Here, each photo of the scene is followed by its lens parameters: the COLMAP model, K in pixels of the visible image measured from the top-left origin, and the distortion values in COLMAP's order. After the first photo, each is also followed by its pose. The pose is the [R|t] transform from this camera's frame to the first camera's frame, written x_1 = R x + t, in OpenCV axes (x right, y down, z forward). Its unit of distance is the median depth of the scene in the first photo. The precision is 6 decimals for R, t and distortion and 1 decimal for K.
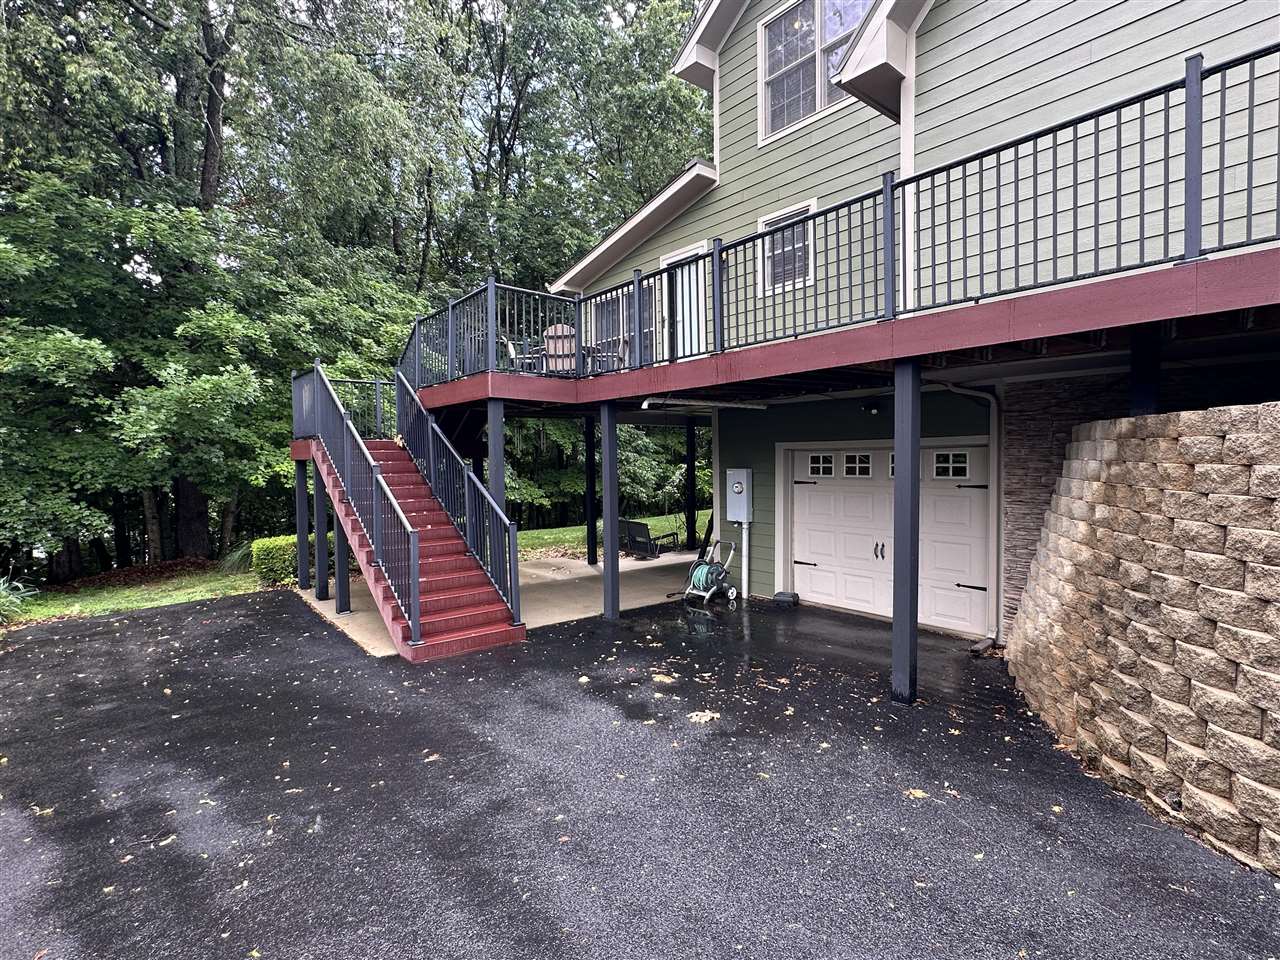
lens RADIAL K [[642.7, 0, 640.0], [0, 642.7, 480.0], [0, 0, 1]] dist [0.000492, -0.000771]
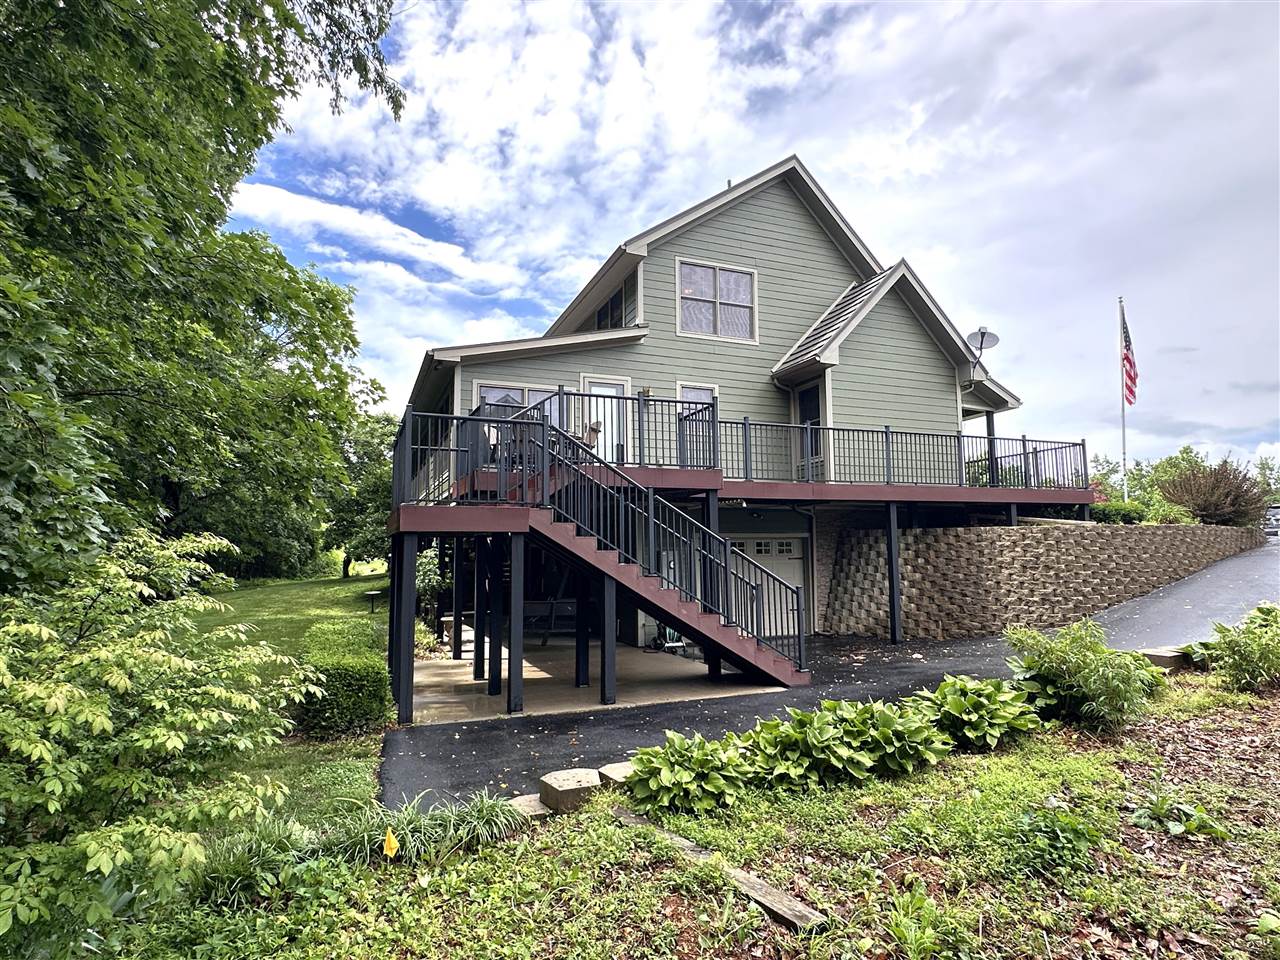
lens RADIAL K [[709.7, 0, 640.0], [0, 709.7, 480.0], [0, 0, 1]] dist [0.000914, 0.000141]
pose [[0.294690, 0.104727, 0.949837, -1.293941], [0.037723, 0.991927, -0.121071, 0.014028], [-0.954848, 0.071509, 0.288360, 0.588773]]
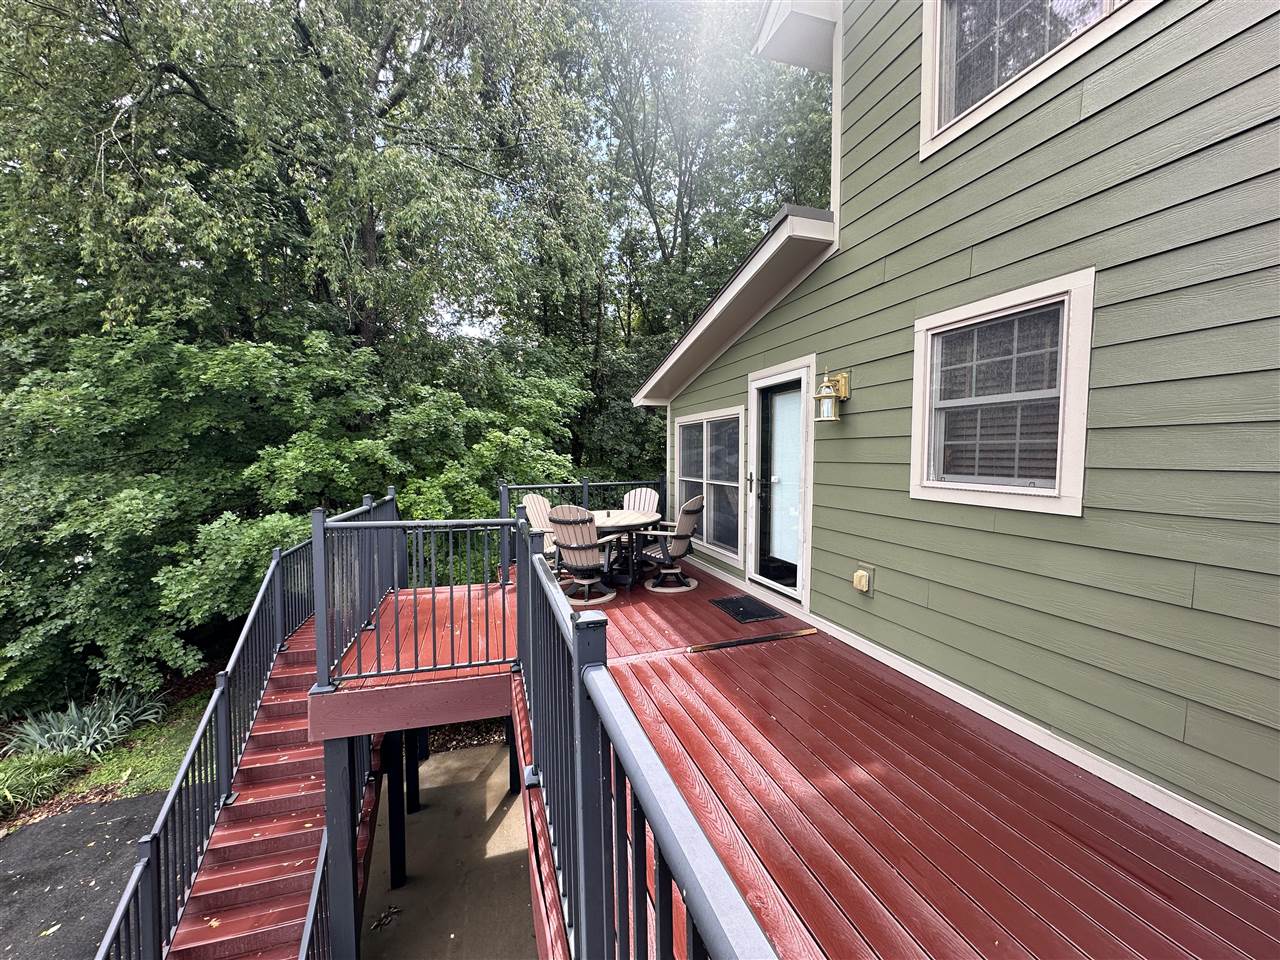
lens RADIAL K [[512.4, 0, 640.0], [0, 512.4, 480.0], [0, 0, 1]] dist [-0.001136, -0.000121]
pose [[0.926910, 0.028274, -0.374218, 0.134299], [-0.021570, 0.999523, 0.022093, -0.283591], [0.374664, -0.012406, 0.927078, 0.565079]]
